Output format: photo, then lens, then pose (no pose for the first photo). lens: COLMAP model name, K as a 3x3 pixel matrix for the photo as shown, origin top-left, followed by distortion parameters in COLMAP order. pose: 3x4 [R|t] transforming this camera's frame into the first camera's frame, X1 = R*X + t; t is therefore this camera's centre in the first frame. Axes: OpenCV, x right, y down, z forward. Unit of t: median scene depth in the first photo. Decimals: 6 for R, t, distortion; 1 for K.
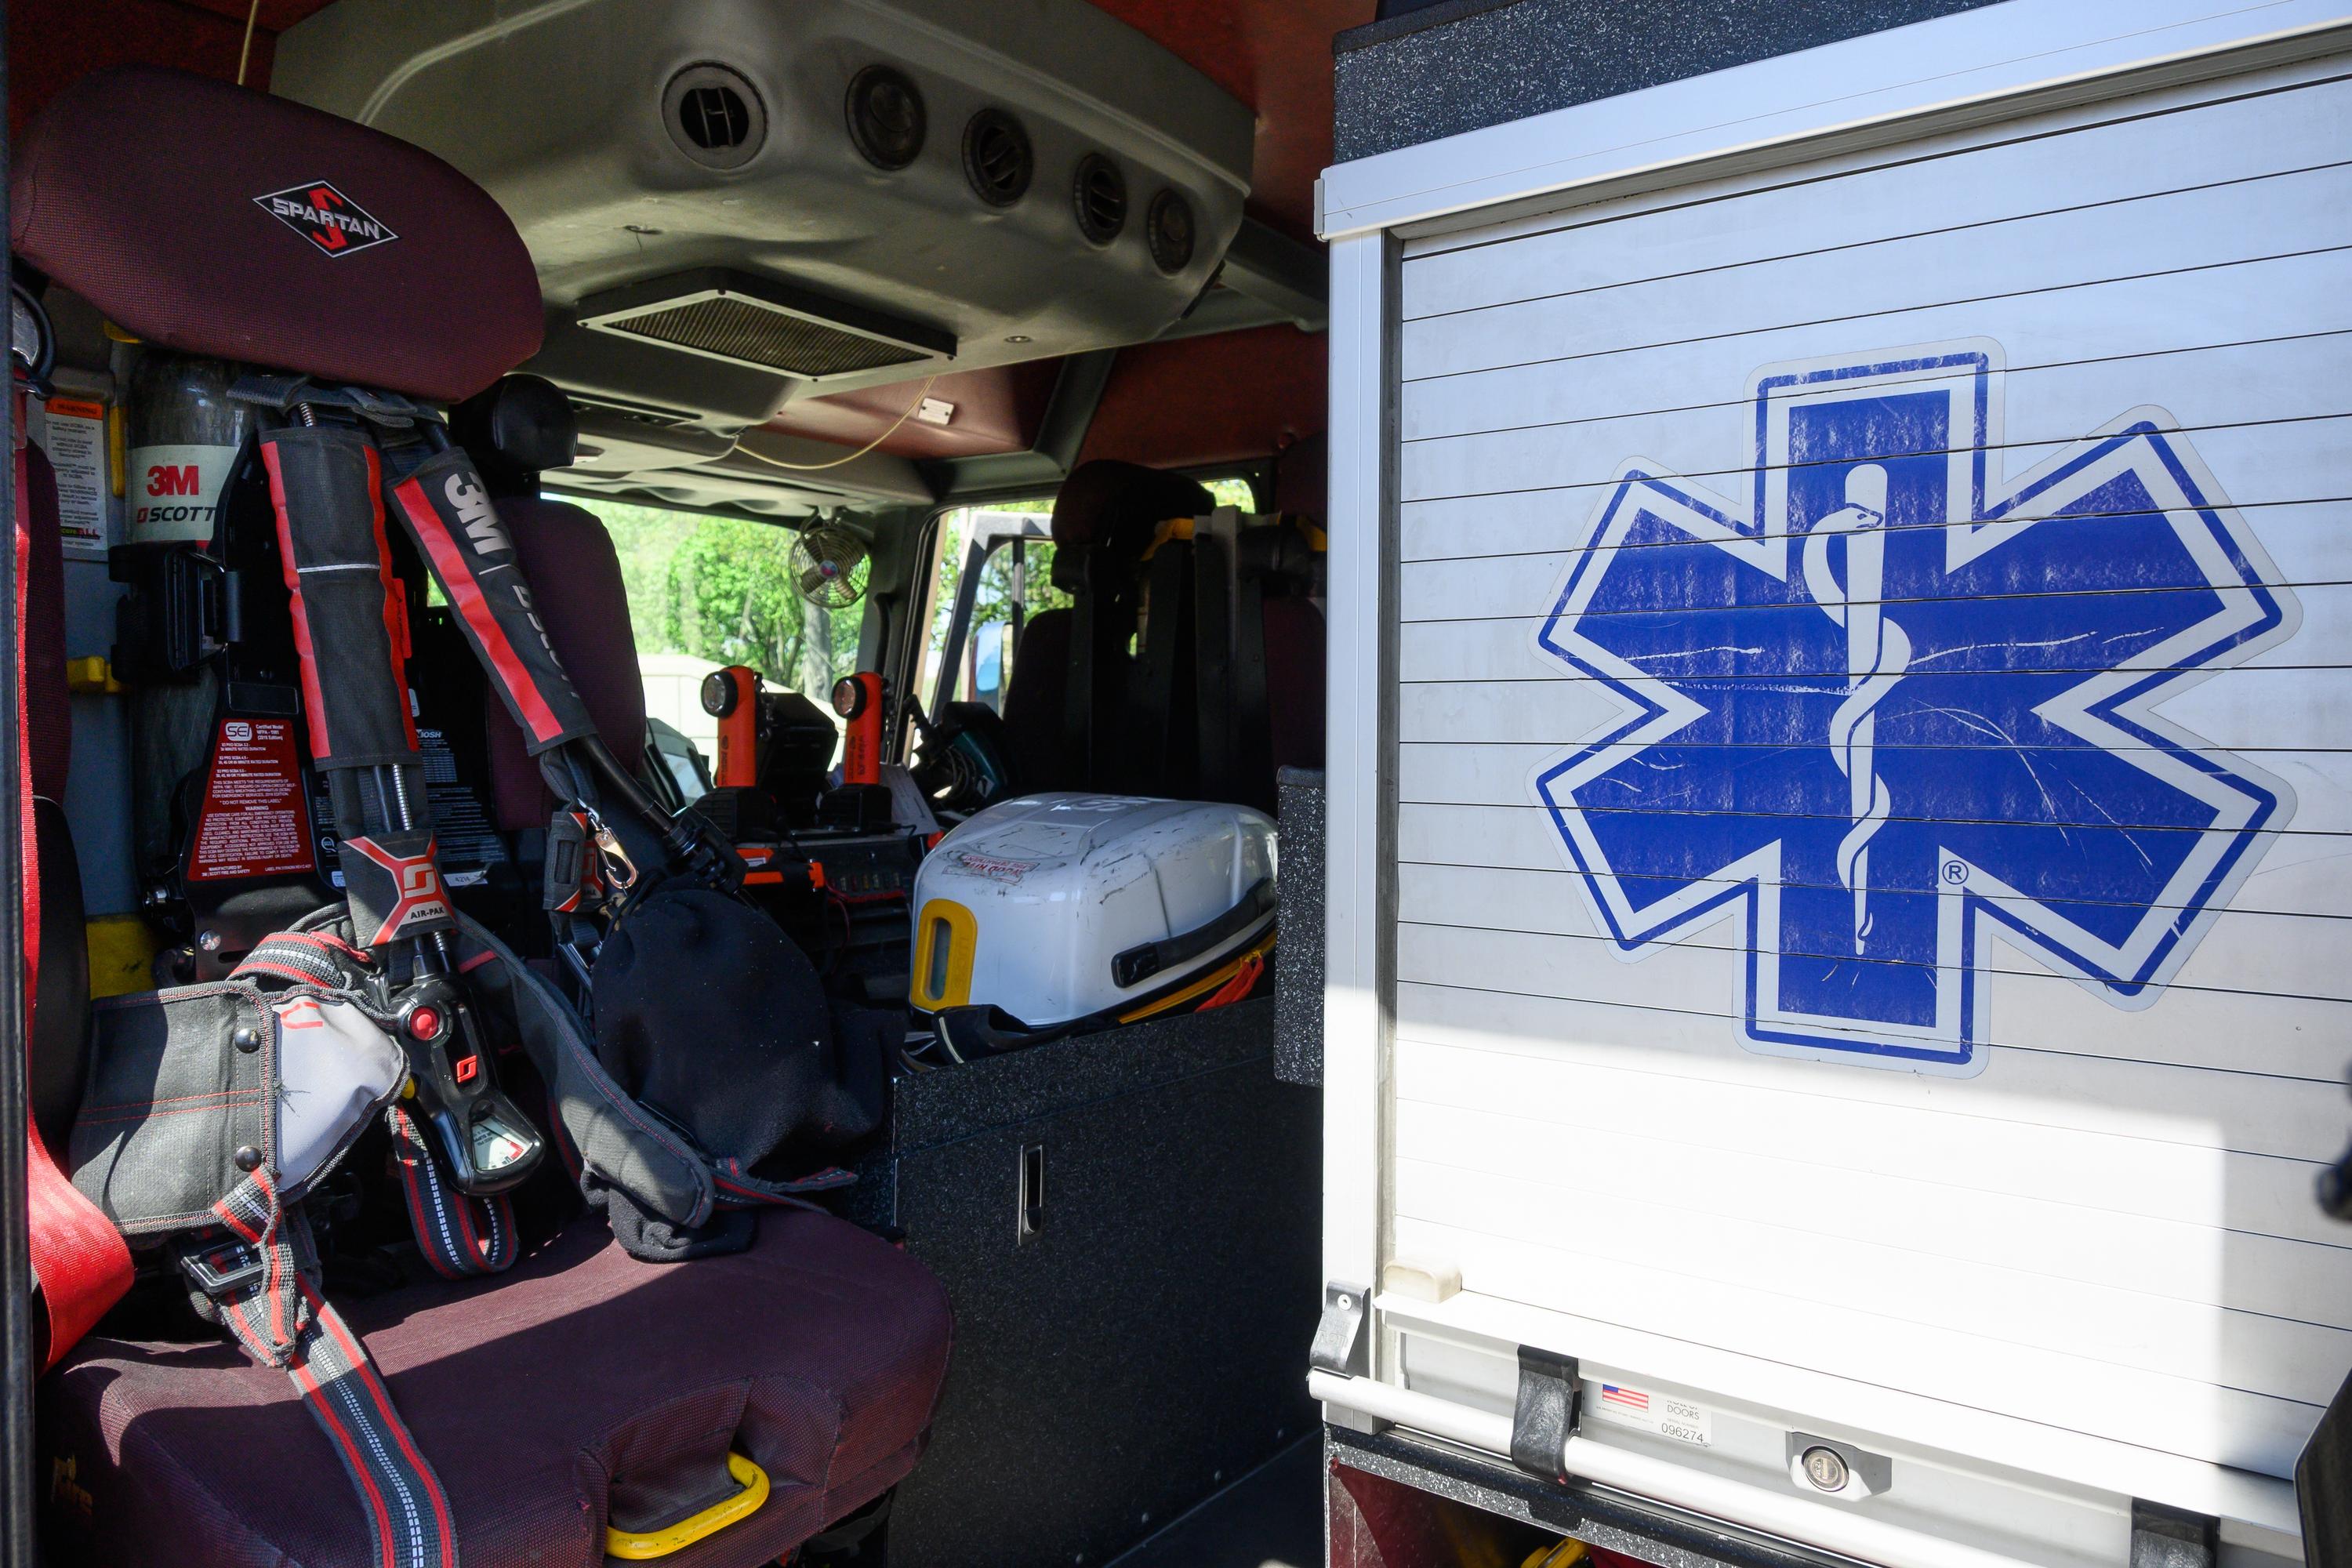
lens RADIAL K [[1629.6, 0, 1176.0], [0, 1629.6, 784.0], [0, 0, 1]] dist [-0.020952, 0.025108]
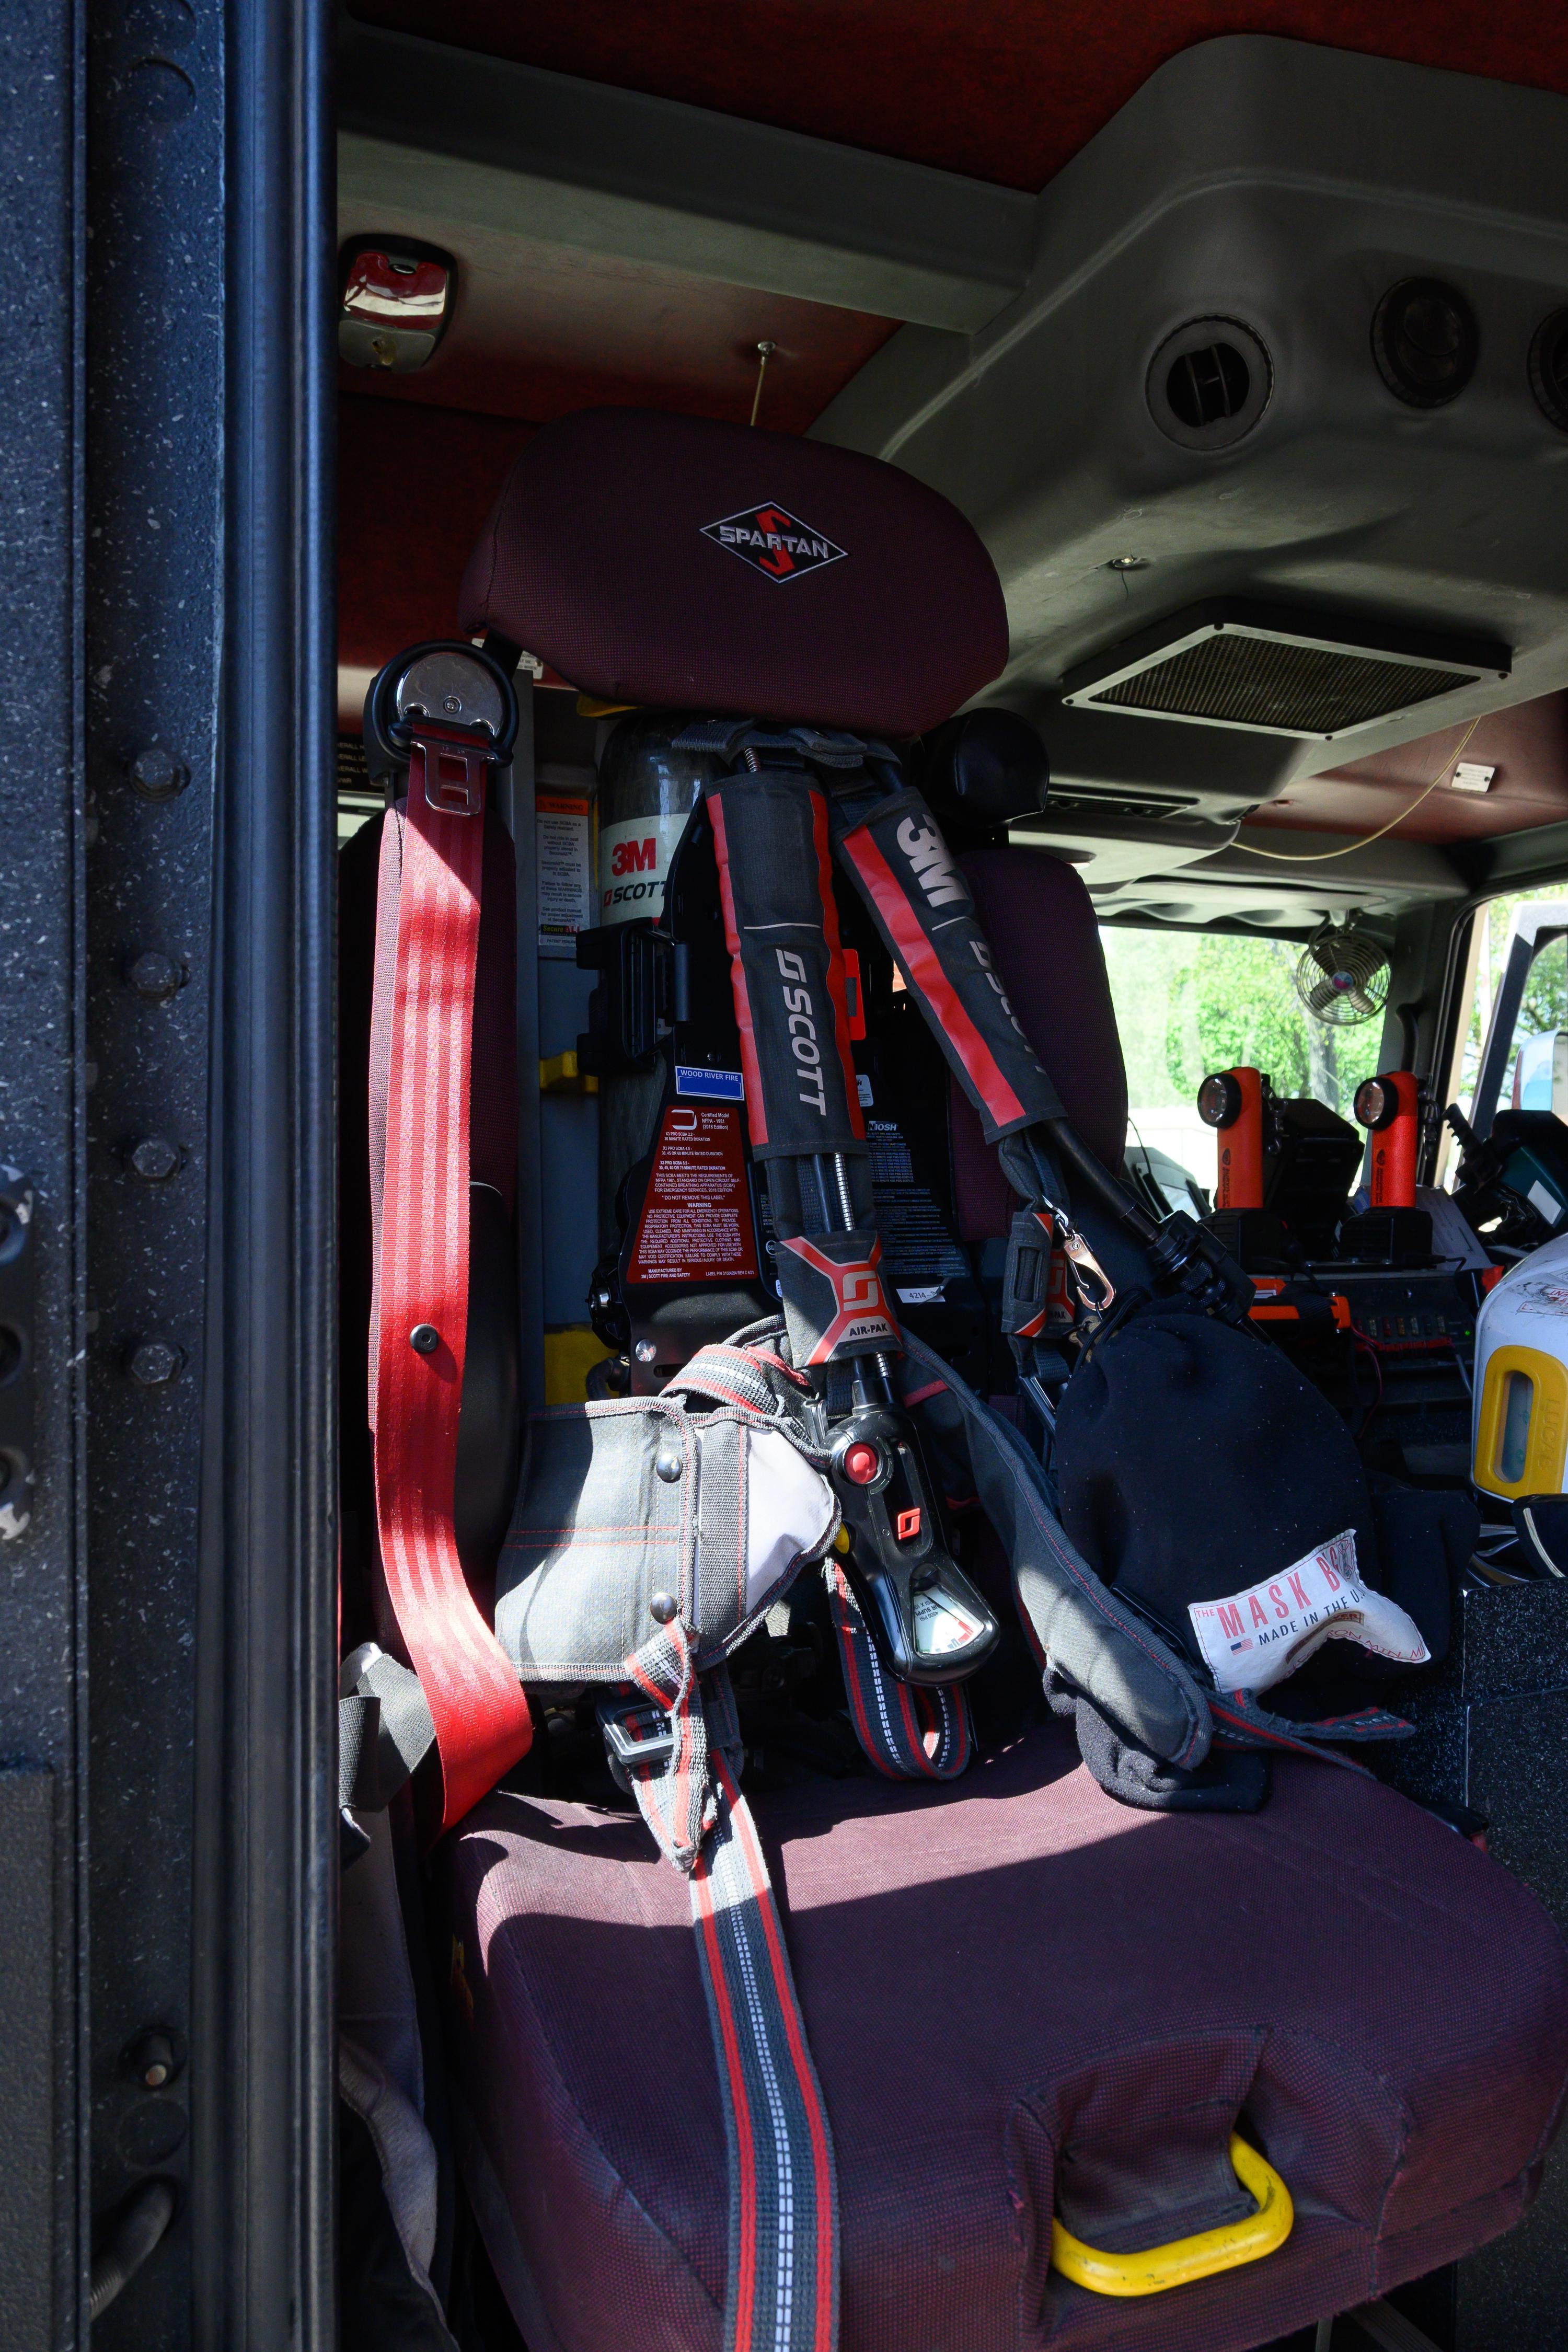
lens RADIAL K [[1629.6, 0, 790.5], [0, 1629.6, 1161.9], [0, 0, 1]] dist [-0.020952, 0.025108]
pose [[0.861550, -0.016734, -0.507397, -0.067971], [-0.008530, 0.998838, -0.047426, 0.032259], [0.507601, 0.045188, 0.860406, 0.248756]]
